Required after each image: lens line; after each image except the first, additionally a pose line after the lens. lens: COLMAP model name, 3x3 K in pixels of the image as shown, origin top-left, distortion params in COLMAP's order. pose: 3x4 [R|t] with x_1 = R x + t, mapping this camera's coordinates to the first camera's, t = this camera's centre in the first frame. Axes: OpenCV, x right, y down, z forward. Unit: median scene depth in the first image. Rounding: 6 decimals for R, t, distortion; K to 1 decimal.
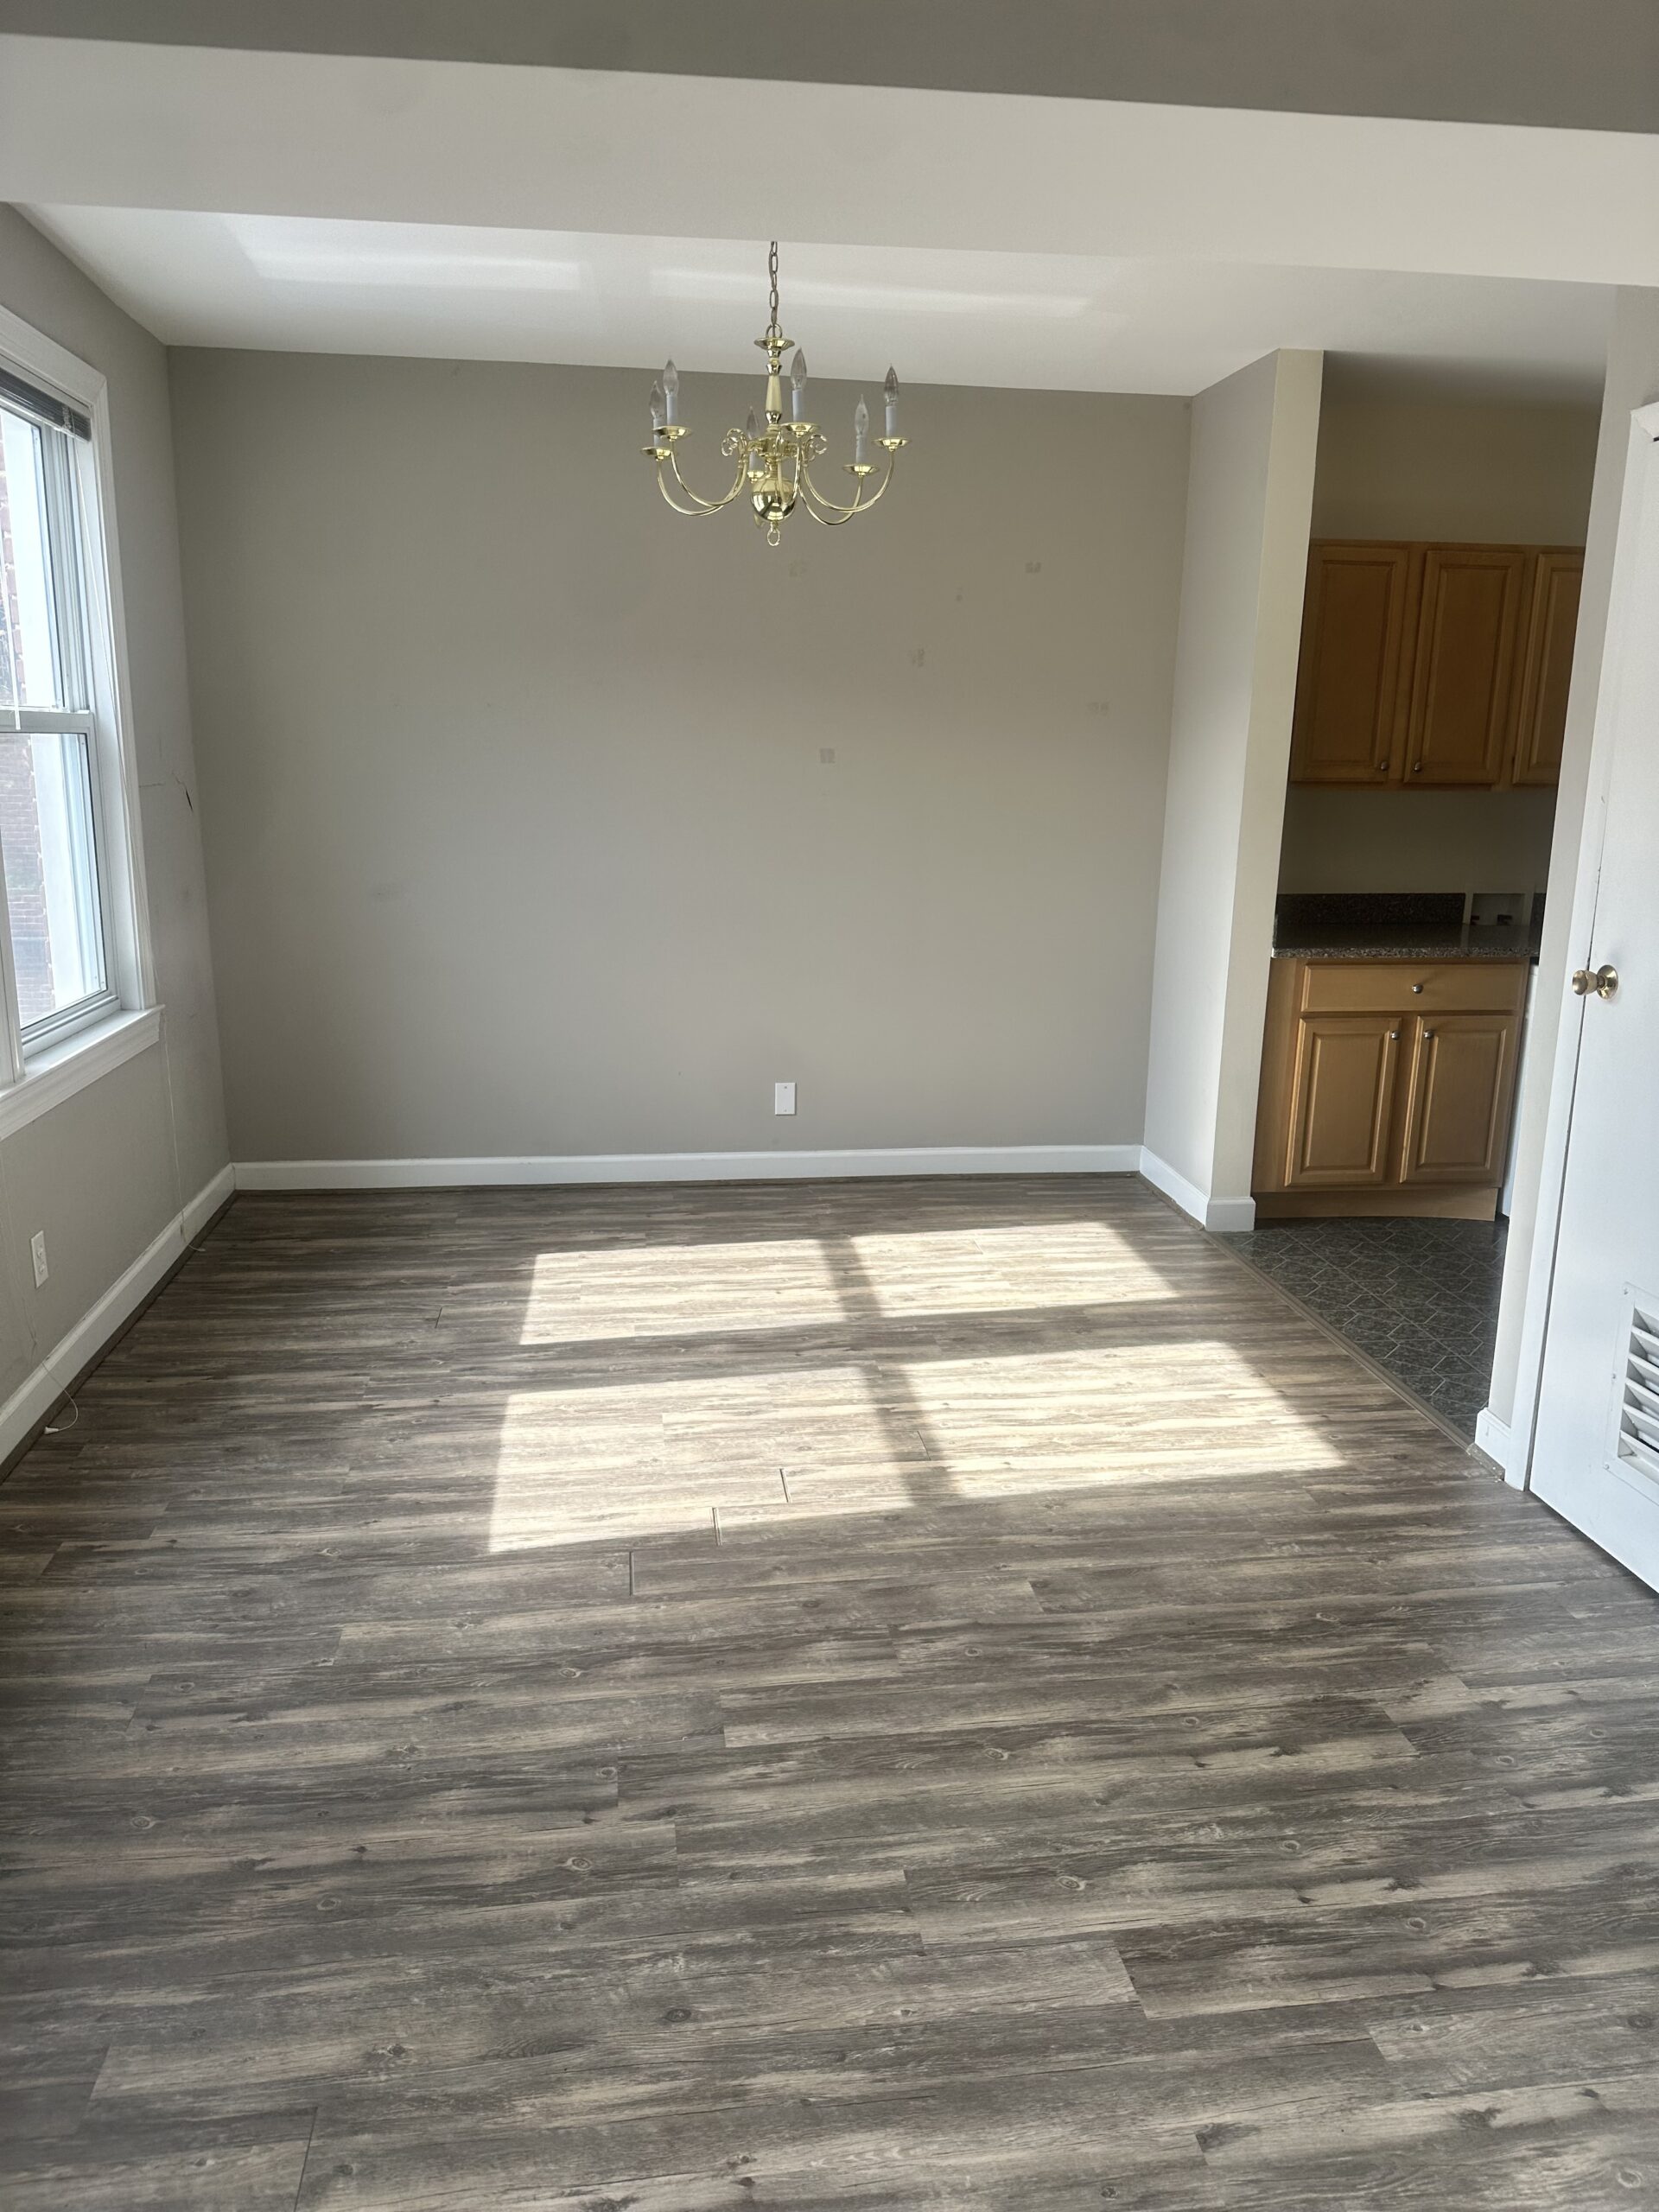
lens RADIAL K [[1550.2, 0, 826.9], [0, 1550.2, 1106.5], [0, 0, 1]] dist [0.005468, -0.000596]
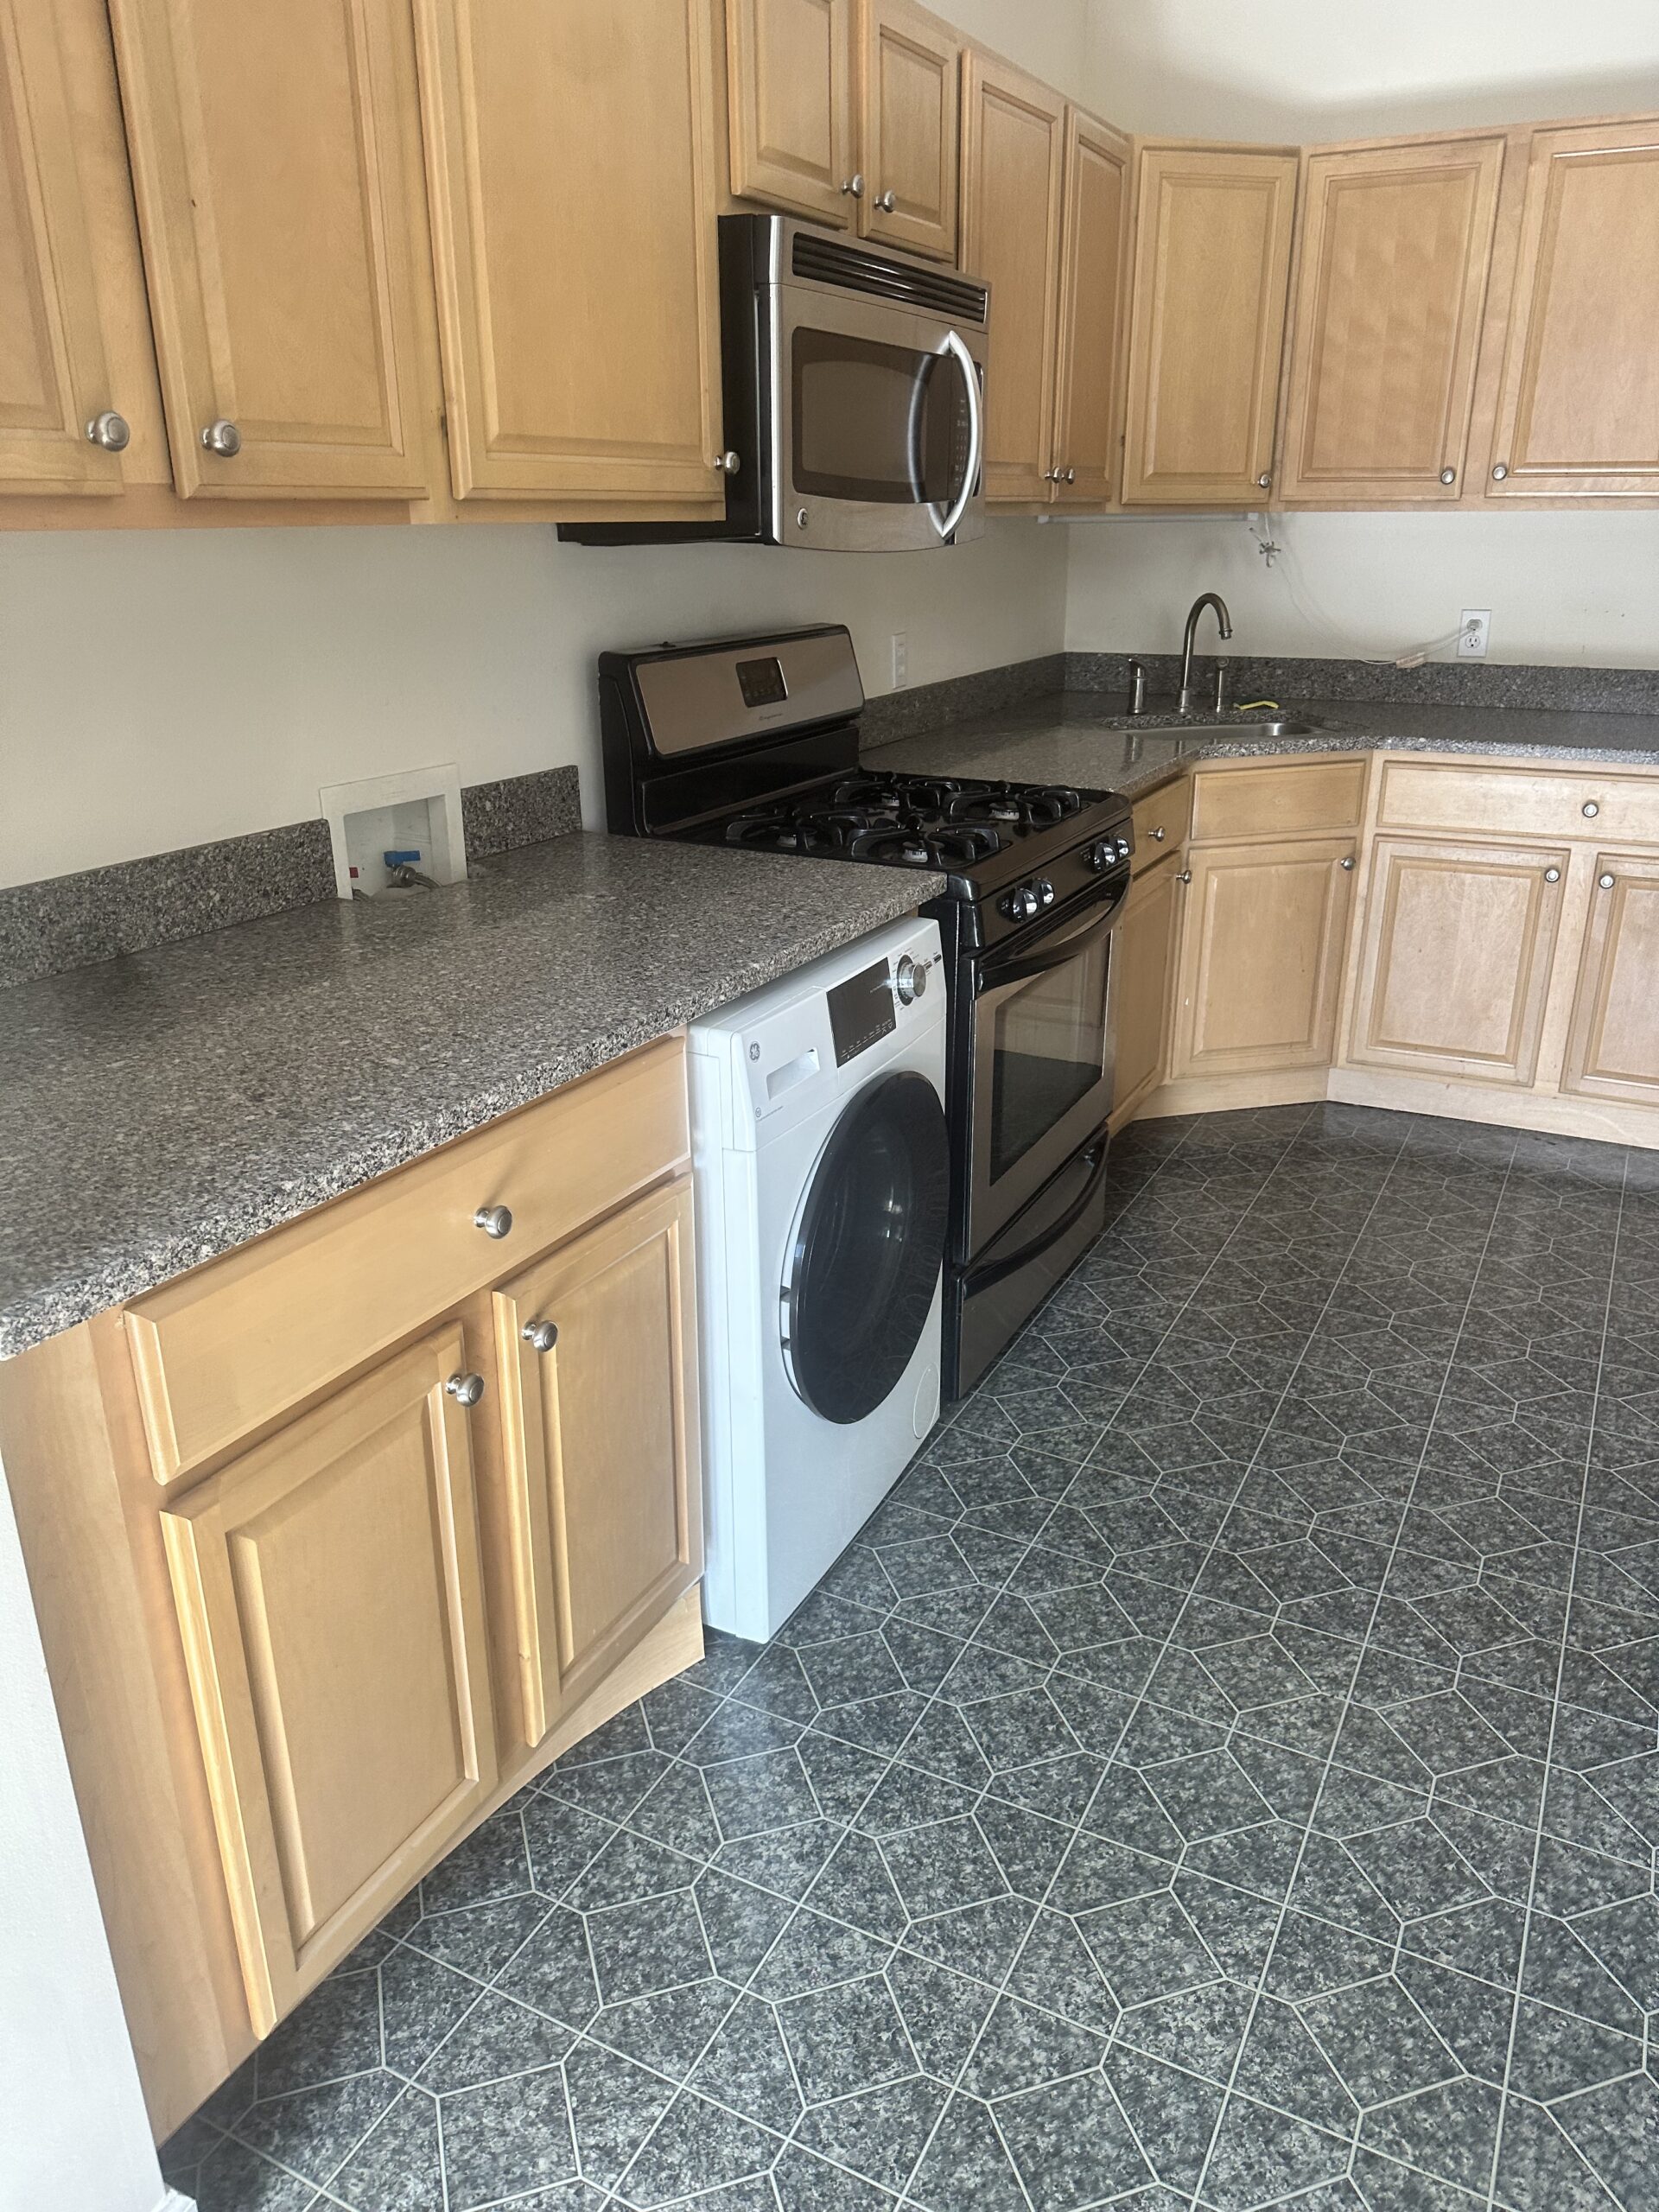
lens RADIAL K [[1550.2, 0, 829.0], [0, 1550.2, 1115.0], [0, 0, 1]] dist [0.005468, -0.000596]
pose [[0.571832, -0.312929, 0.758343, 0.199238], [0.198536, 0.949700, 0.242186, -0.152758], [-0.795985, 0.012068, 0.605196, 0.764821]]
